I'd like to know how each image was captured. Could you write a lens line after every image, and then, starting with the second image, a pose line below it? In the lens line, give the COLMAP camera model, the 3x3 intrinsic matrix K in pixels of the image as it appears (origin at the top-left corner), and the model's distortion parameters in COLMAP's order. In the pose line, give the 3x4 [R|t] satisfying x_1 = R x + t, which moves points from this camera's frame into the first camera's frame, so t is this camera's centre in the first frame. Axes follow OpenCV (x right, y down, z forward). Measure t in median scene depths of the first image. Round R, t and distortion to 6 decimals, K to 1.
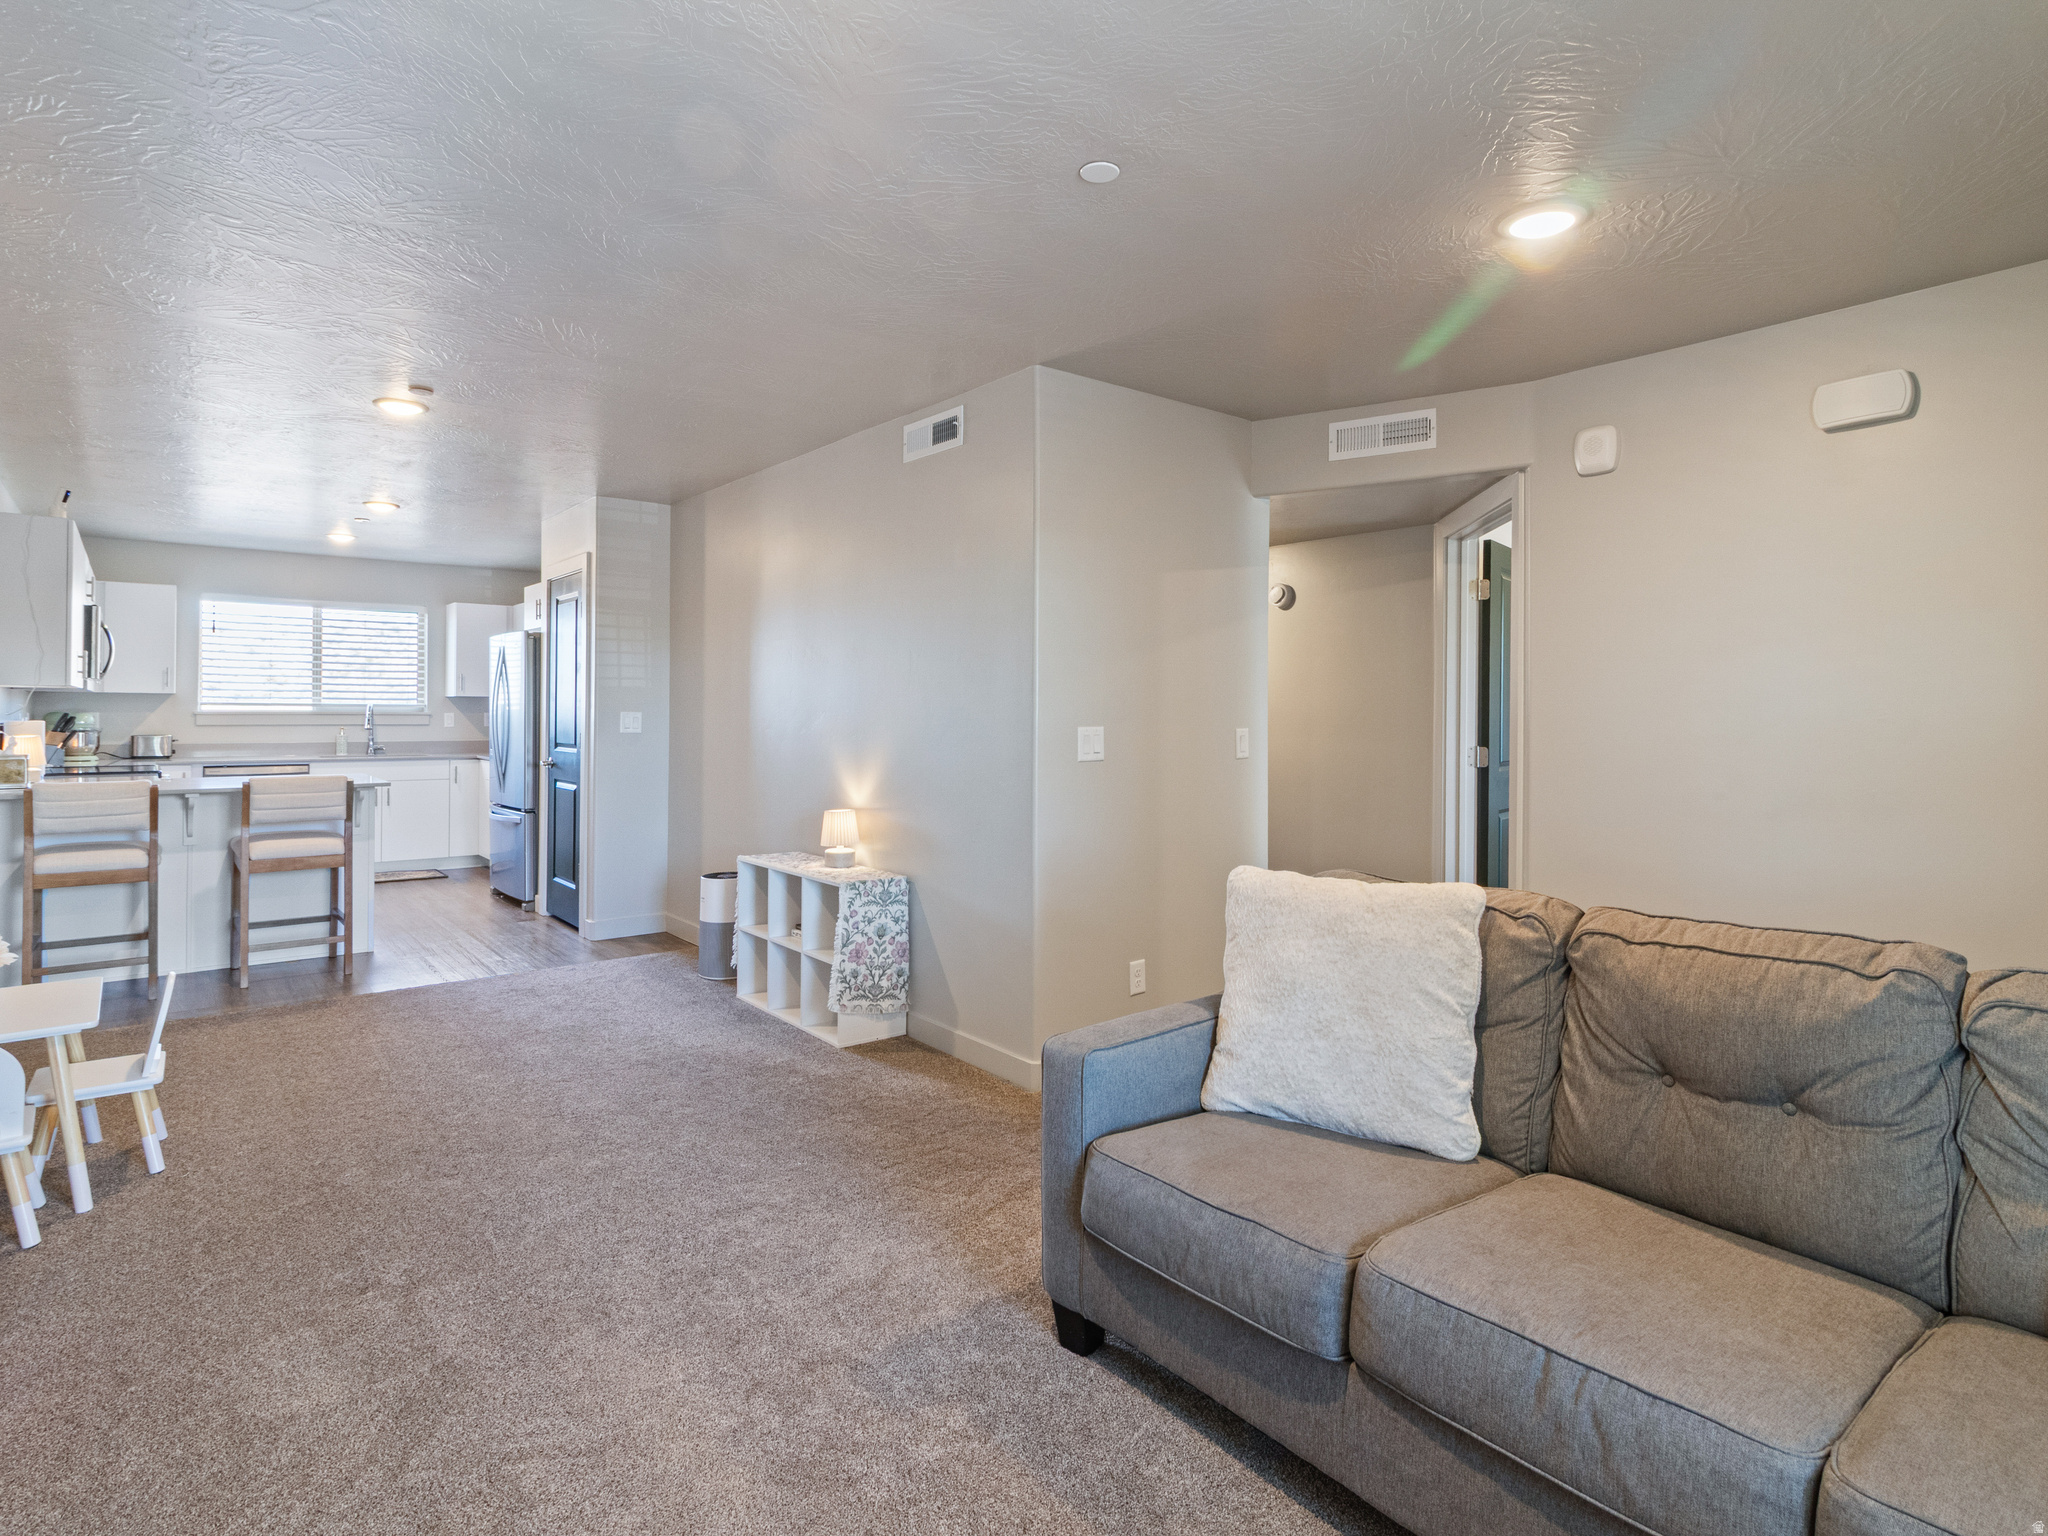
lens RADIAL K [[1090.2, 0, 1023.3], [0, 1090.2, 711.5], [0, 0, 1]] dist [0.008702, 0.001109]
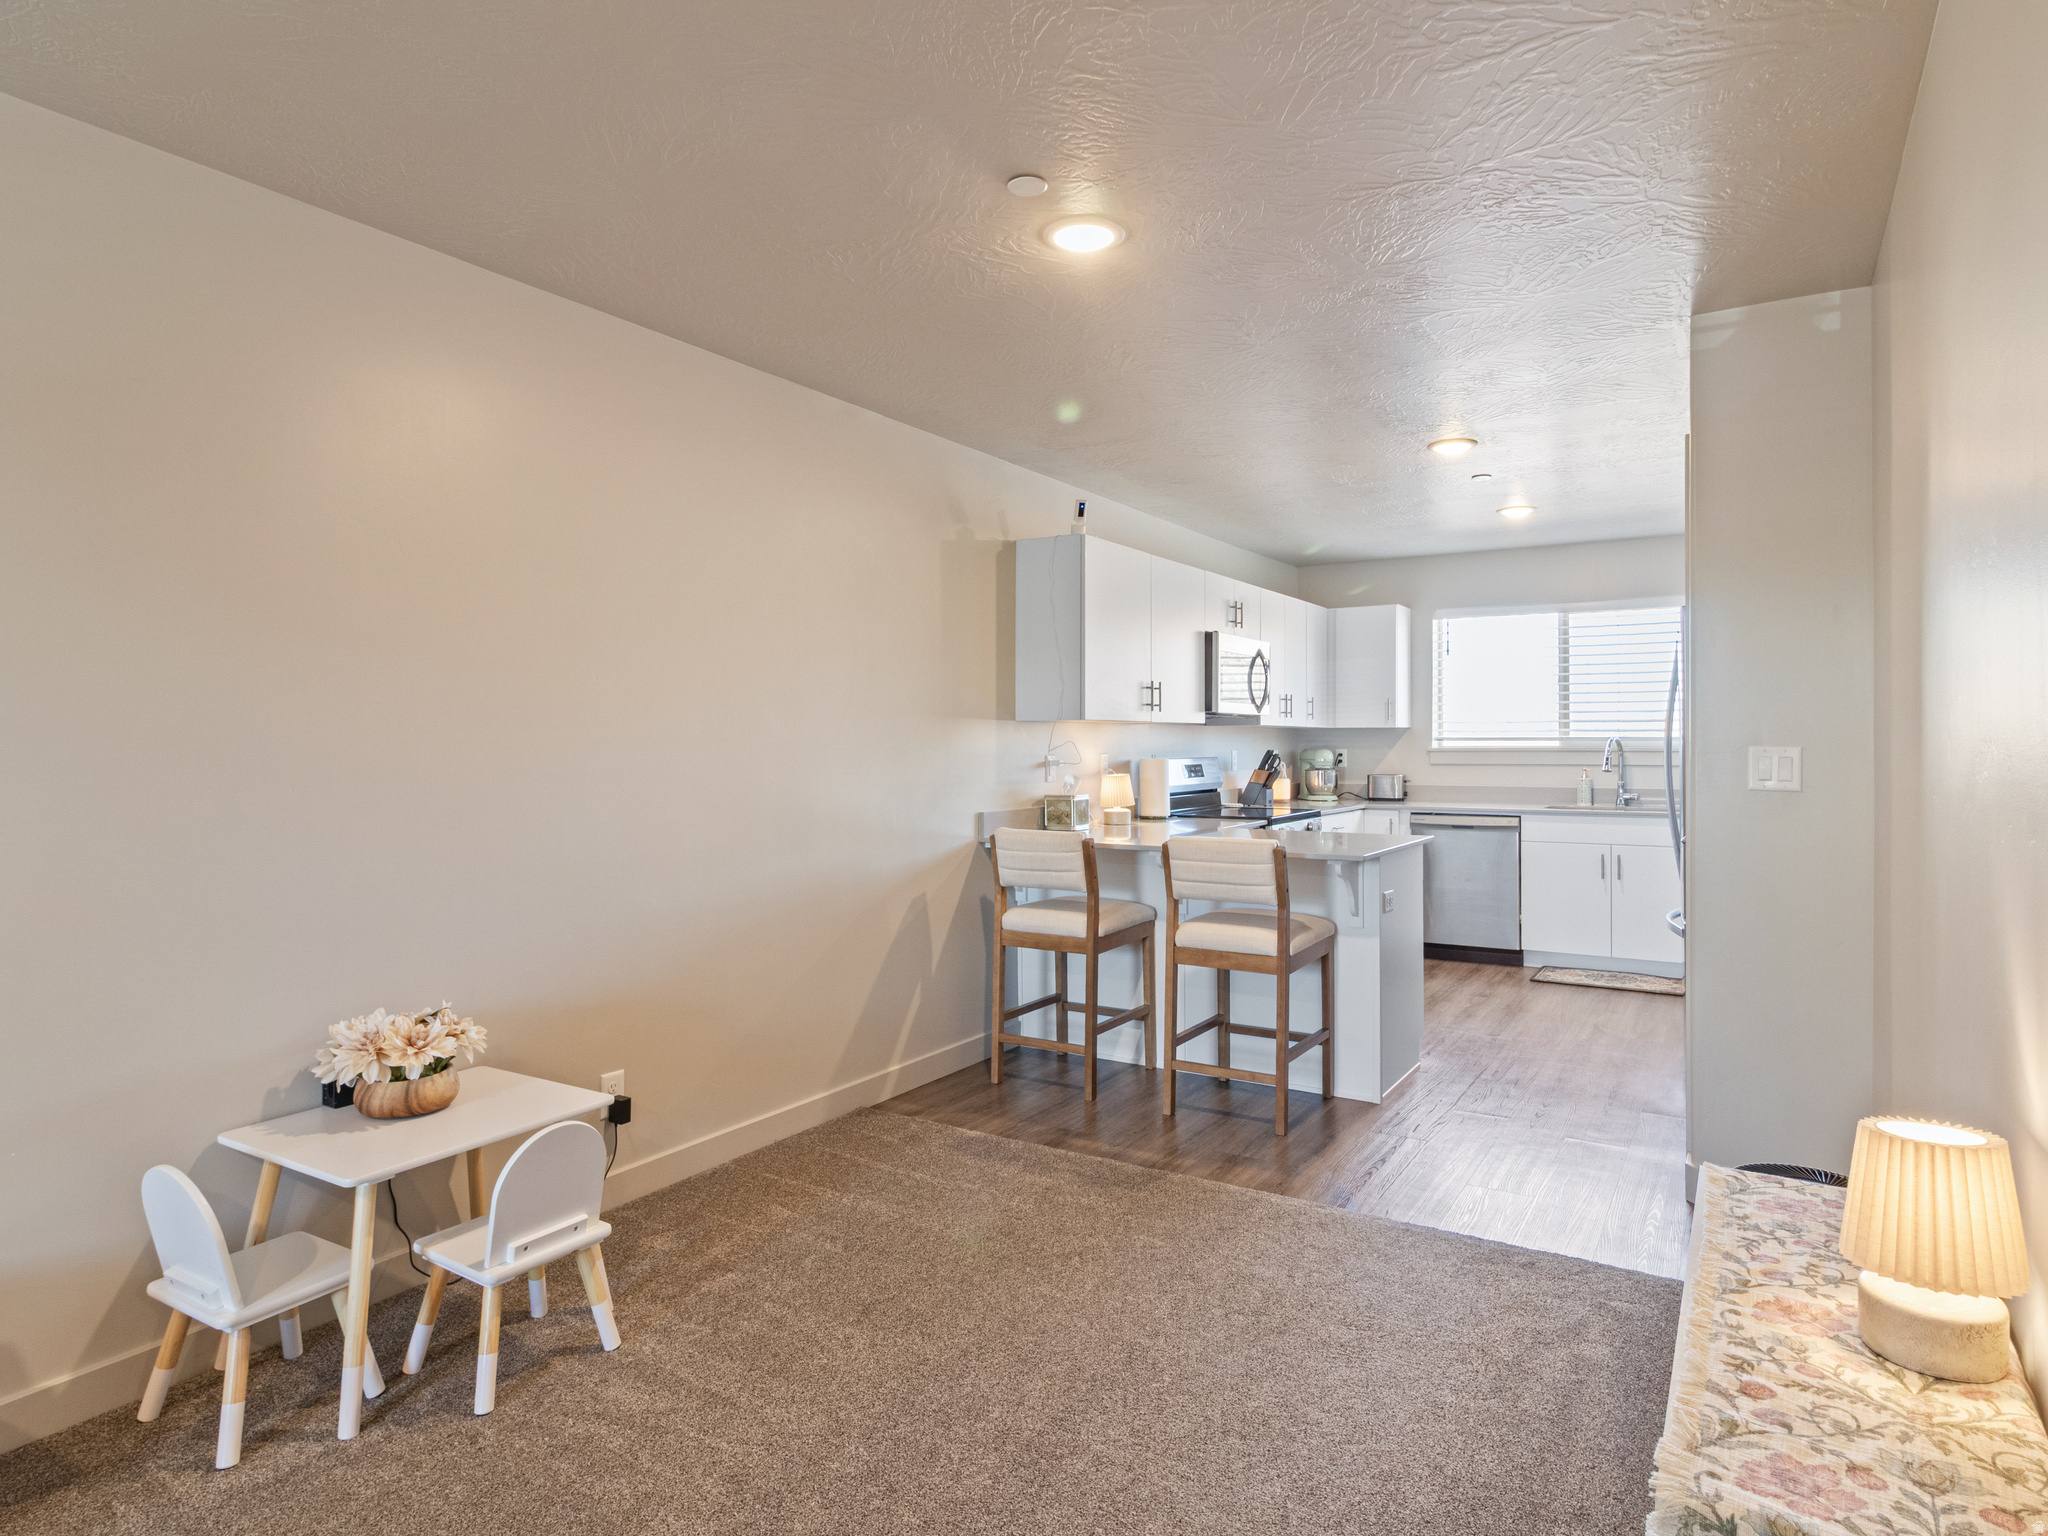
lens RADIAL K [[1166.0, 0, 1033.4], [0, 1166.0, 739.4], [0, 0, 1]] dist [-0.001716, -0.000674]
pose [[0.330632, -0.010889, -0.943697, 0.012789], [0.004236, 0.999940, -0.010054, 0.001358], [0.943750, -0.000673, 0.330659, 0.469791]]
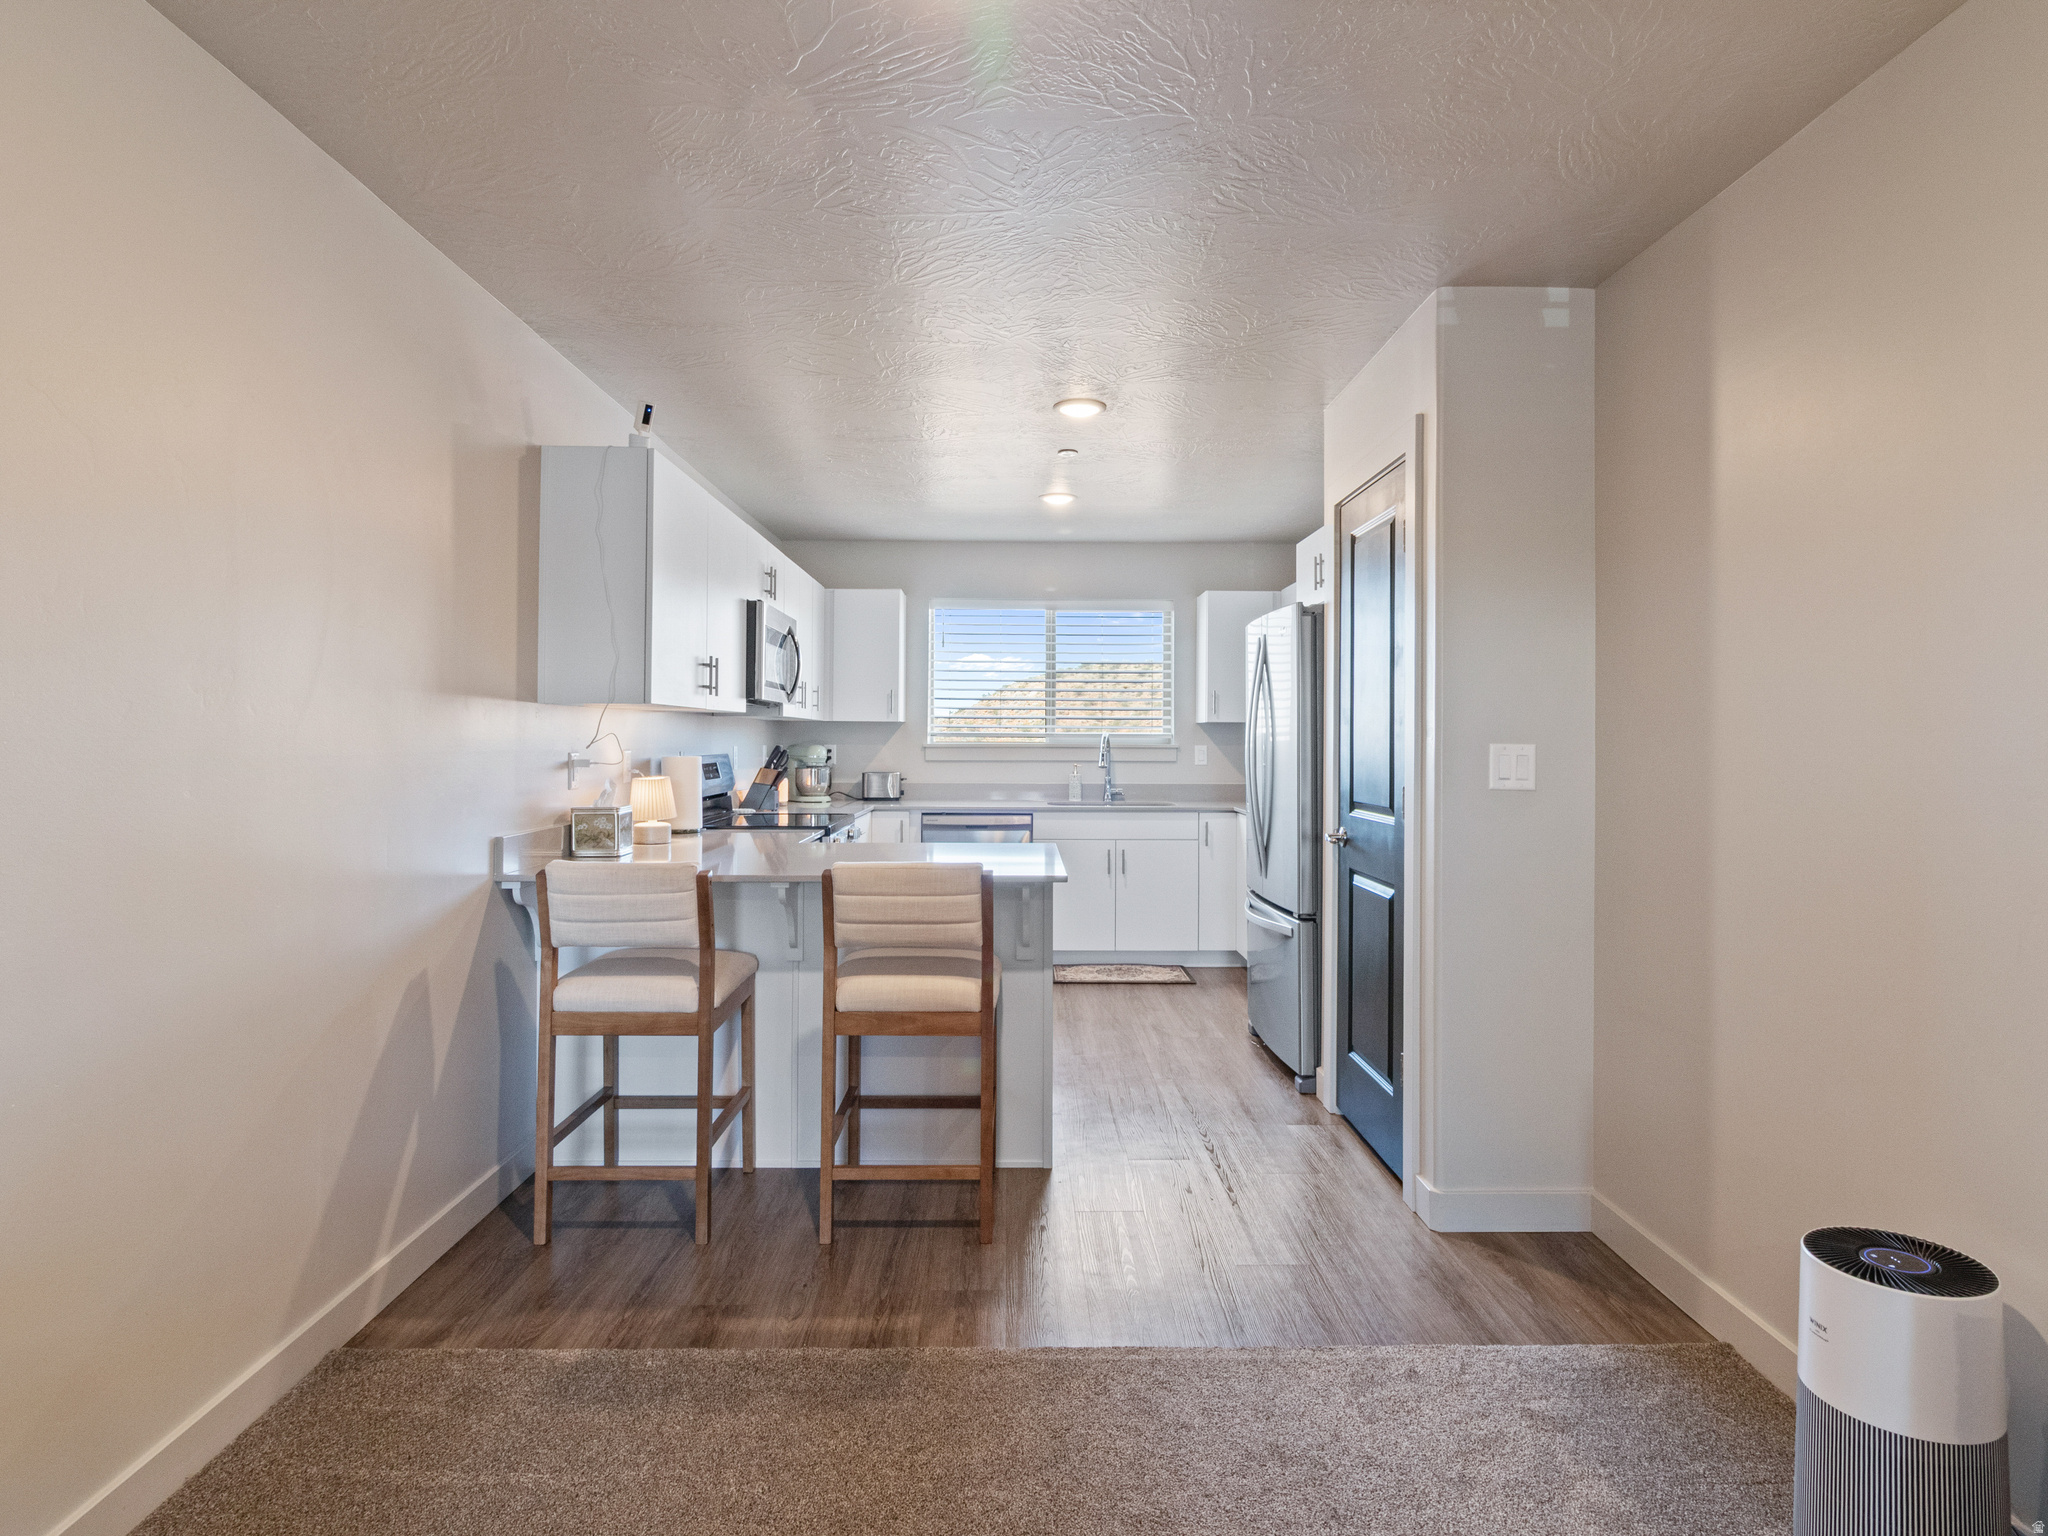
lens RADIAL K [[1137.3, 0, 1028.2], [0, 1137.3, 730.7], [0, 0, 1]] dist [0.000290, -0.000066]
pose [[0.789619, -0.007870, -0.613548, -0.201250], [0.000528, 0.999926, -0.012146, 0.000513], [0.613598, 0.009267, 0.789564, 0.440146]]
